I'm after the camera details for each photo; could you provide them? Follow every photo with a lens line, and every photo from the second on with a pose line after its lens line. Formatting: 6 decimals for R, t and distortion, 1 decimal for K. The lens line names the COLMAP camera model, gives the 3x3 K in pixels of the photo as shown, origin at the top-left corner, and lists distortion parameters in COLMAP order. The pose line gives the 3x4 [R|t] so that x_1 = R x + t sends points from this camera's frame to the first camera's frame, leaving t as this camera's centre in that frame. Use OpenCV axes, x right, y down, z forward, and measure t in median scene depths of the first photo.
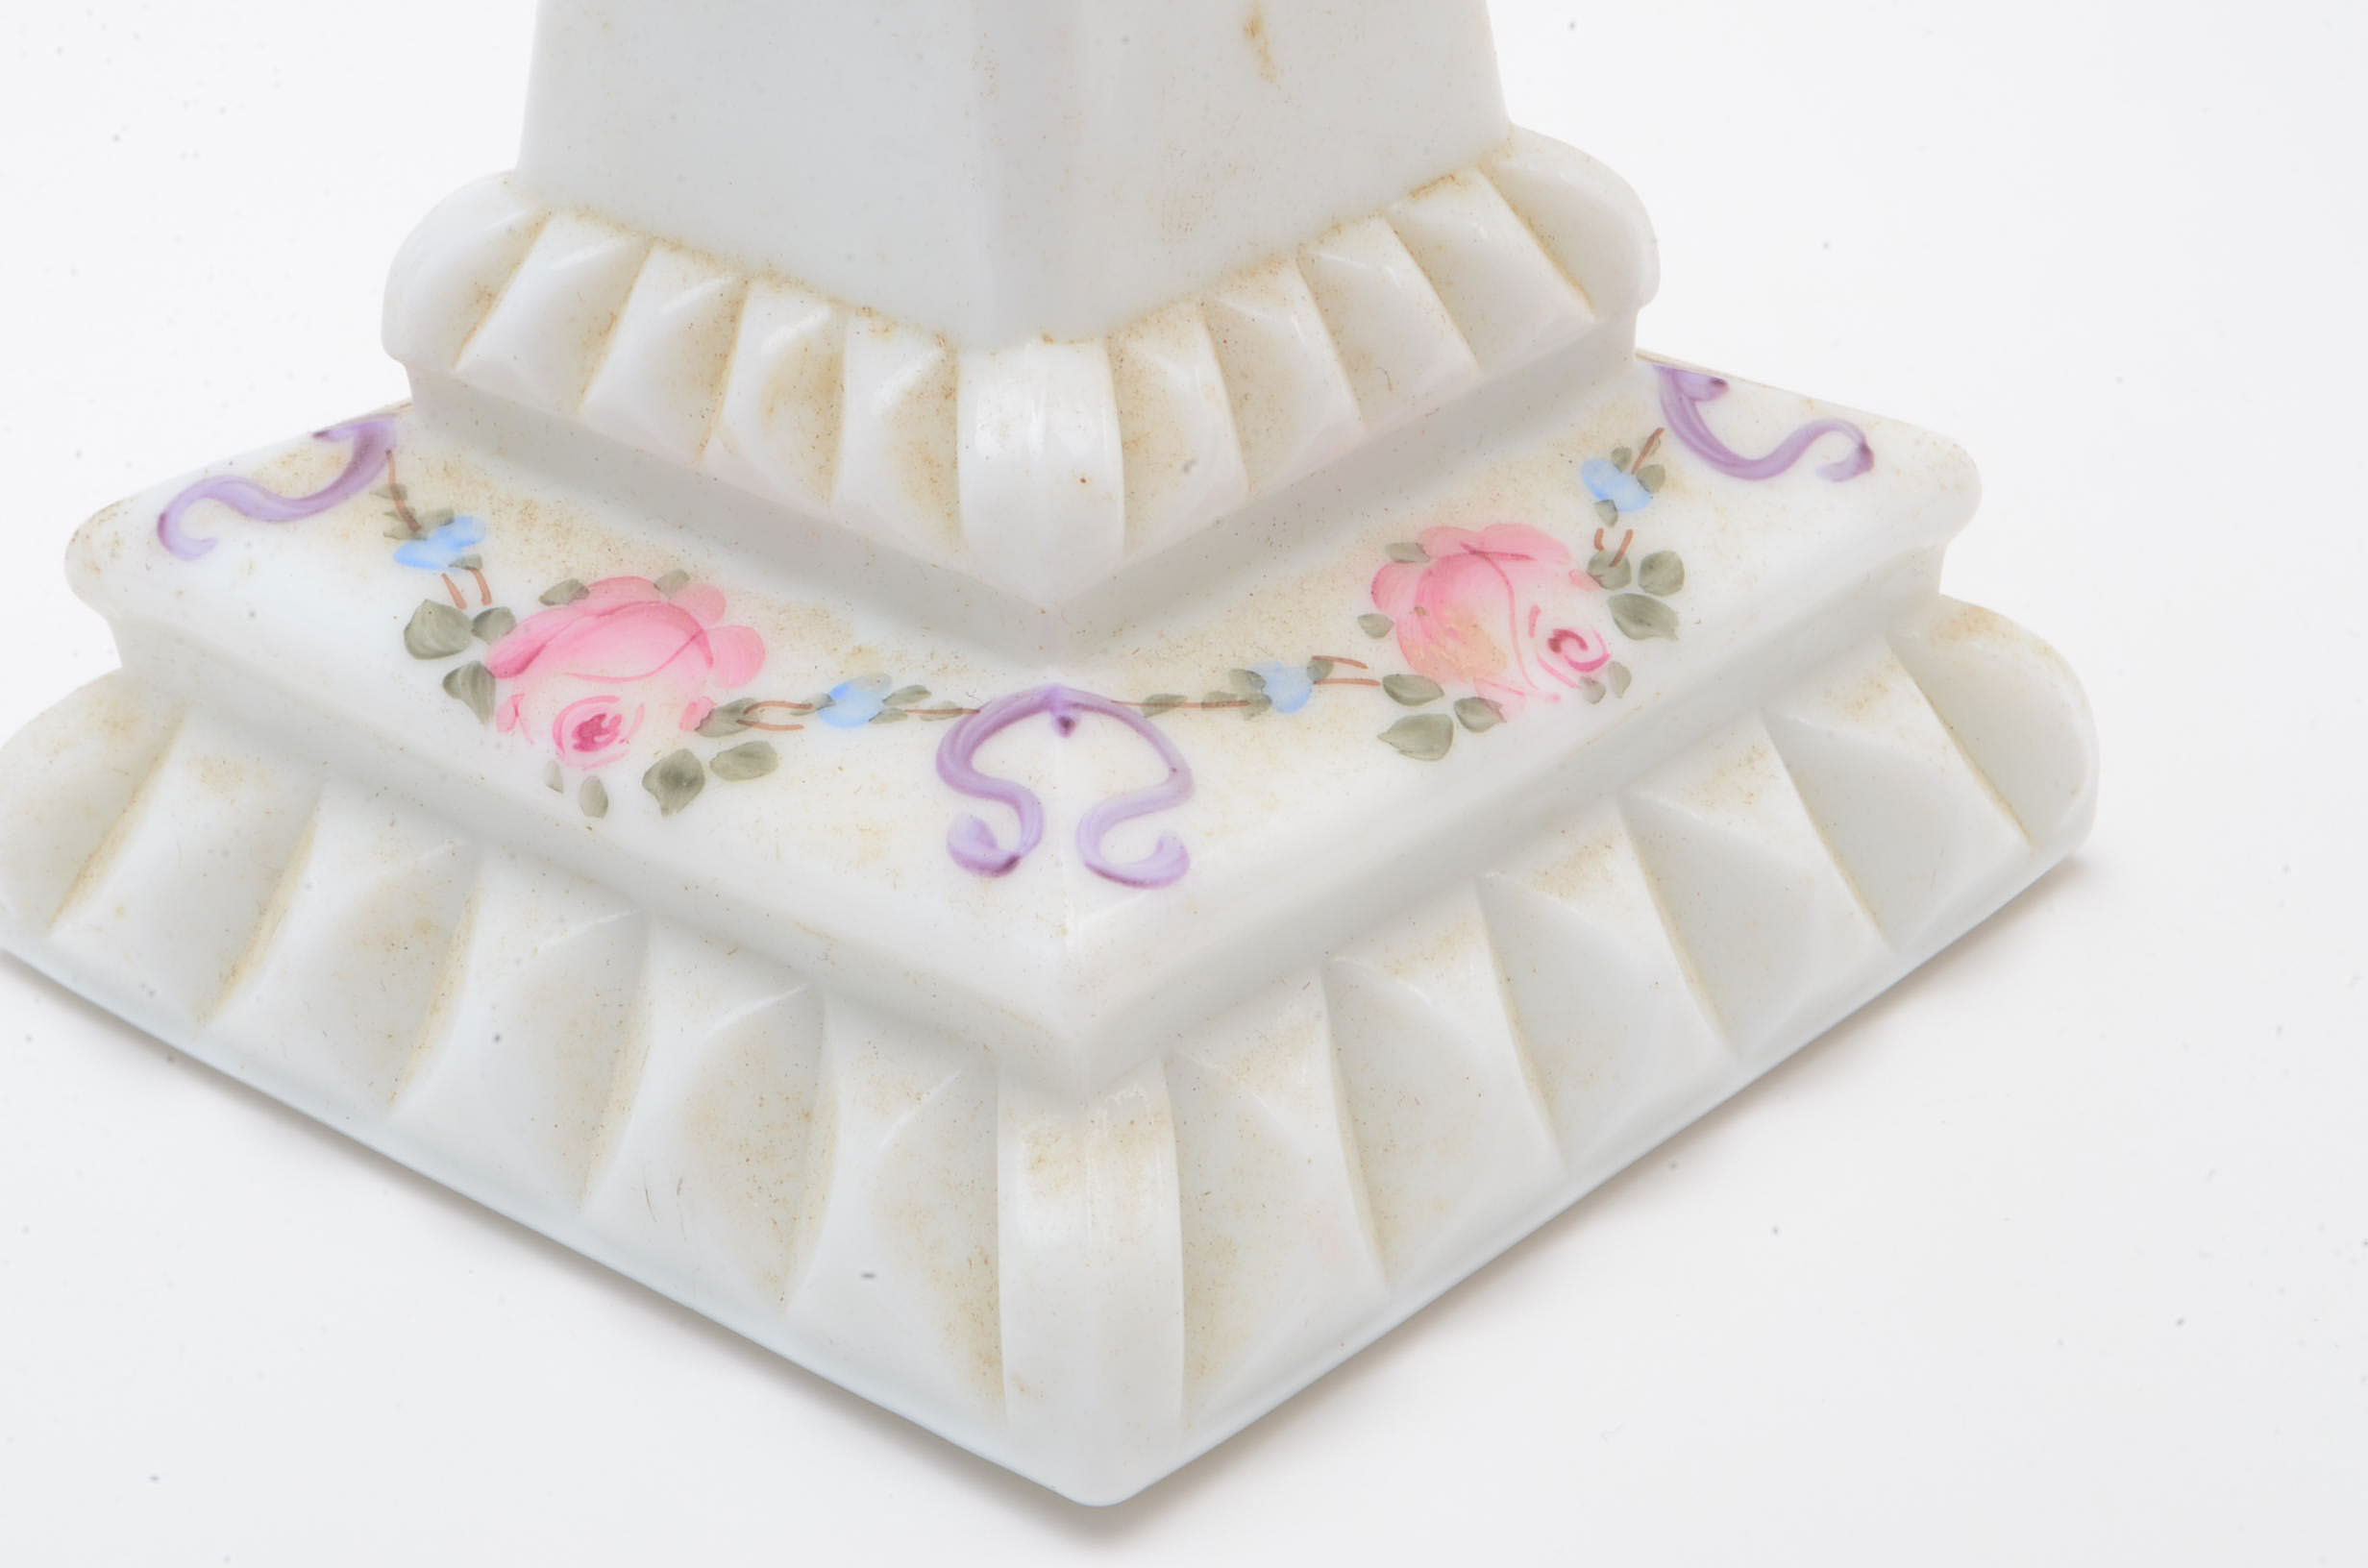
lens RADIAL K [[5275.2, 0, 1184.0], [0, 5275.2, 784.0], [0, 0, 1]] dist [0.011296, 0.324665]
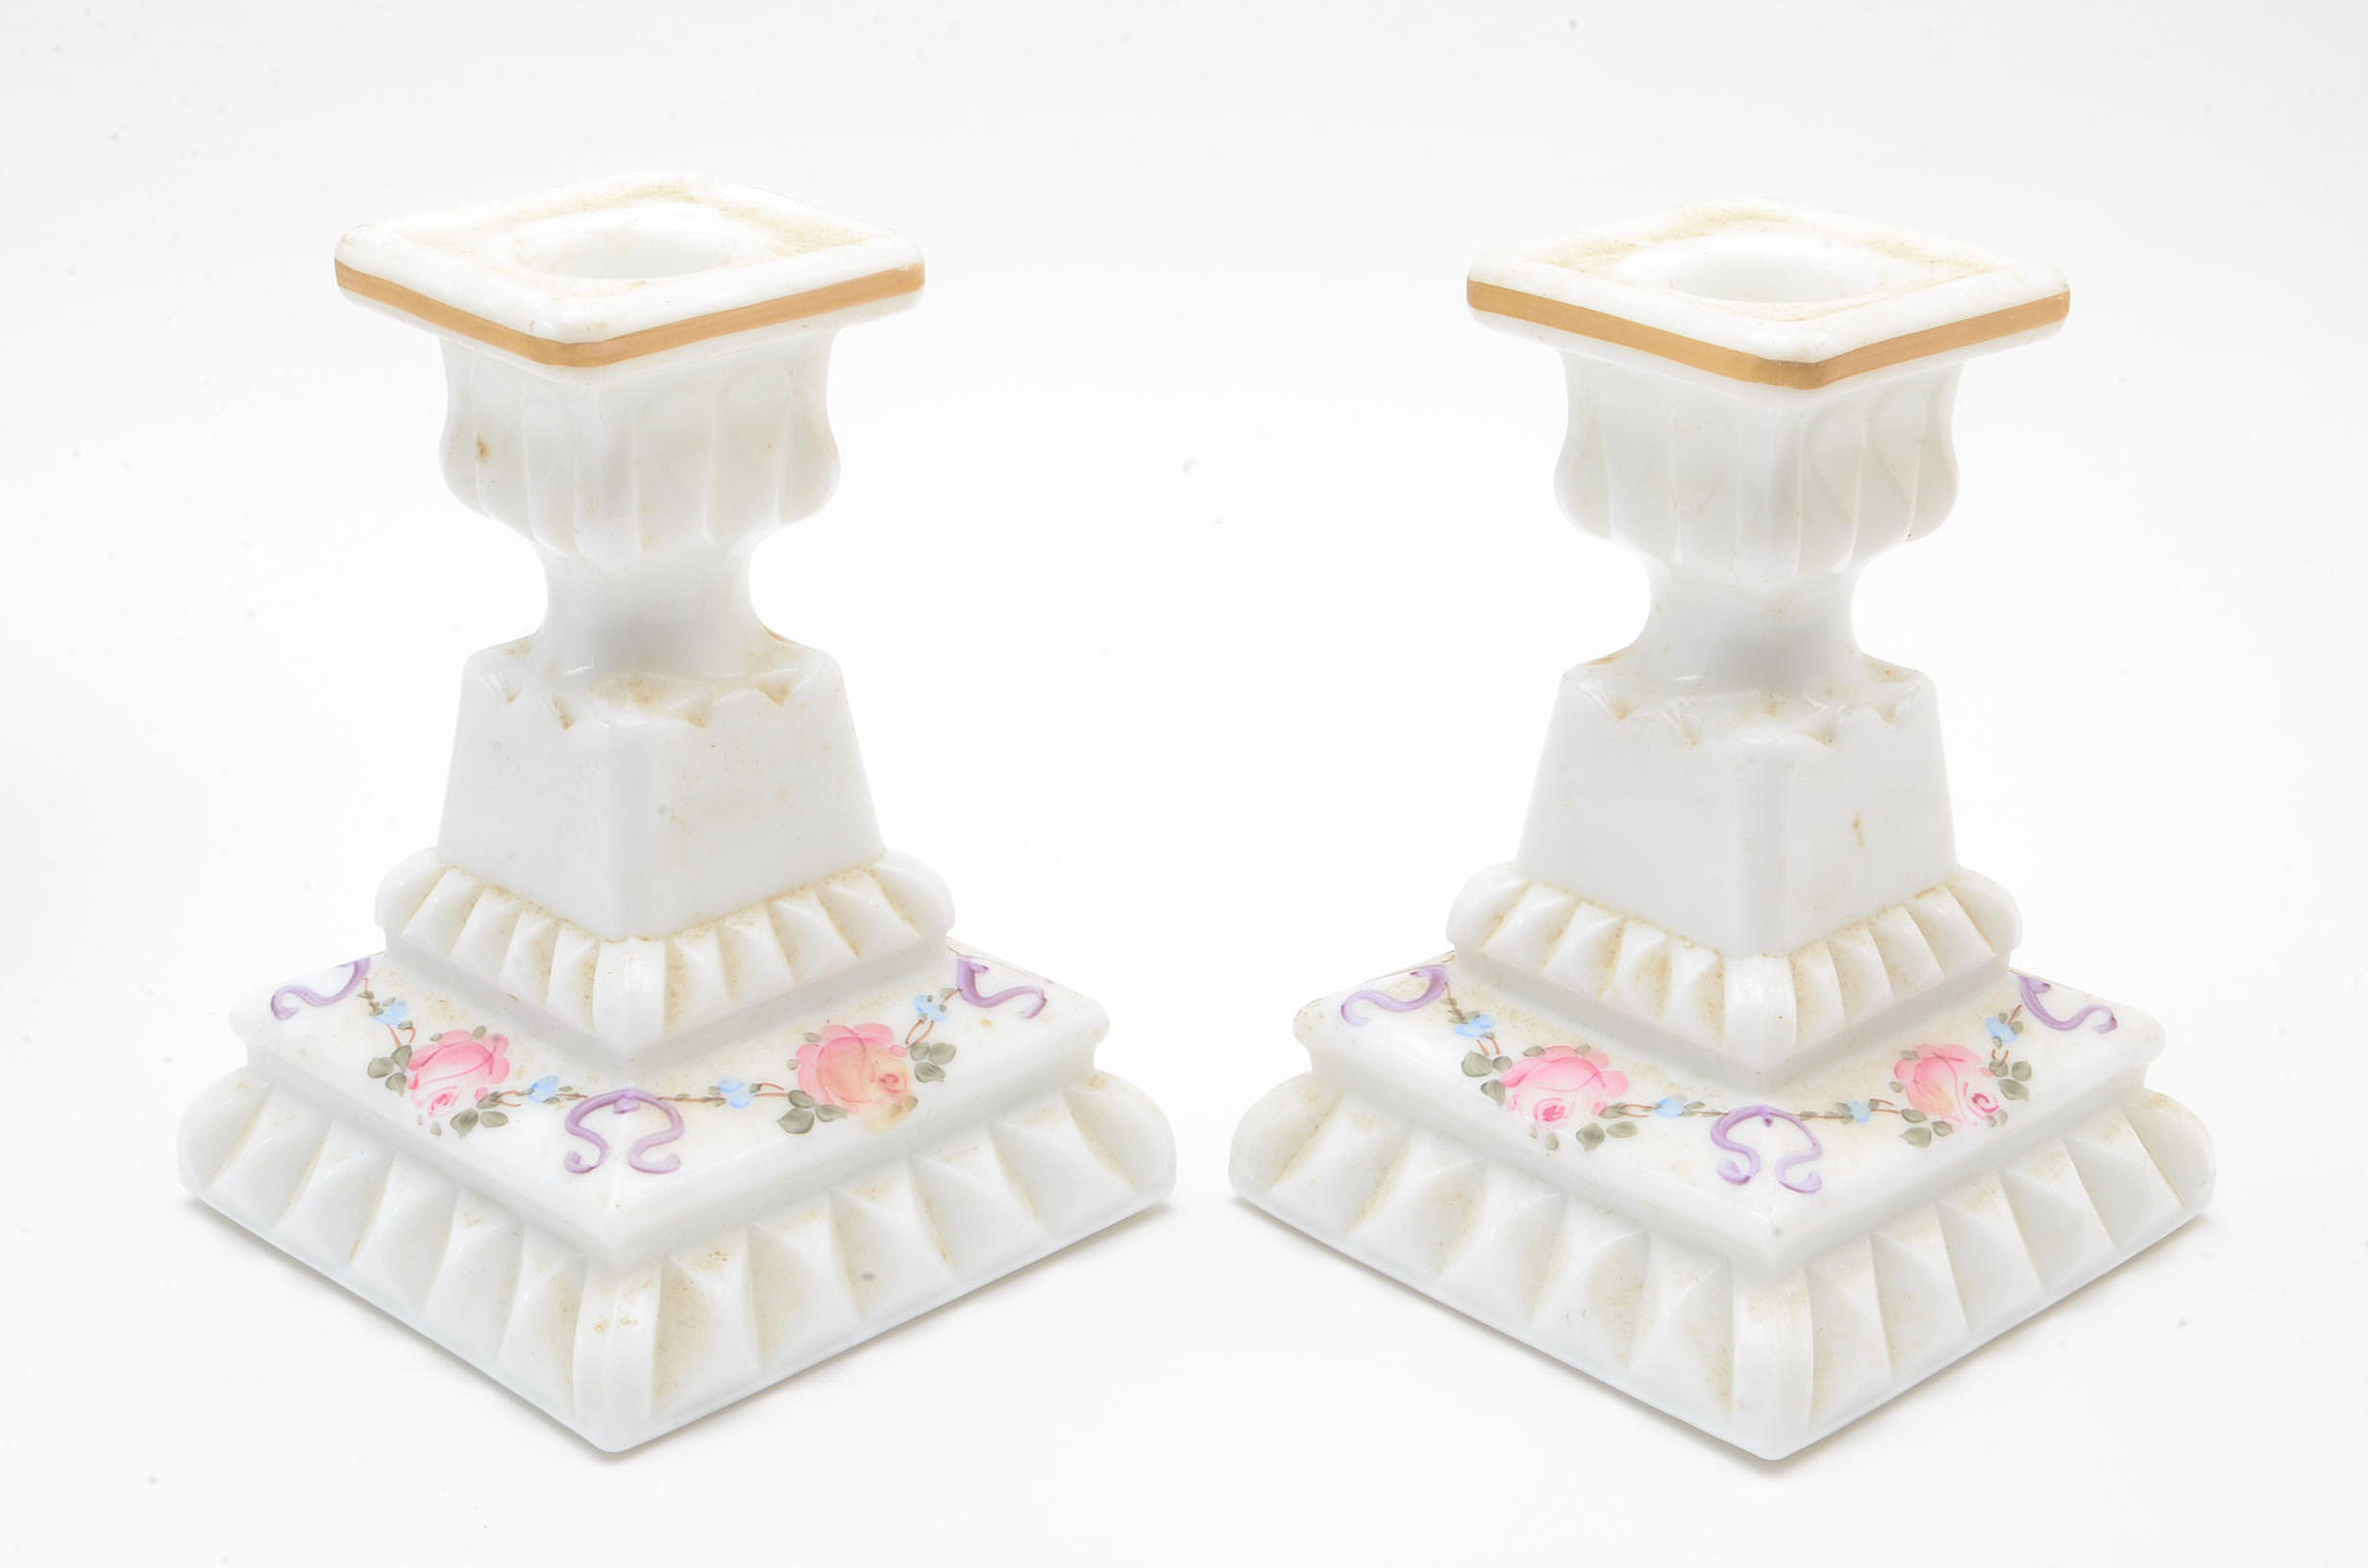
lens RADIAL K [[3939.6, 0, 1184.0], [0, 3939.6, 784.0], [0, 0, 1]] dist [0.032436, 0.006815]
pose [[0.995618, 0.052559, -0.077352, -0.143235], [-0.060044, 0.993388, -0.097856, 0.024771], [0.071697, 0.102072, 0.992190, -0.713012]]
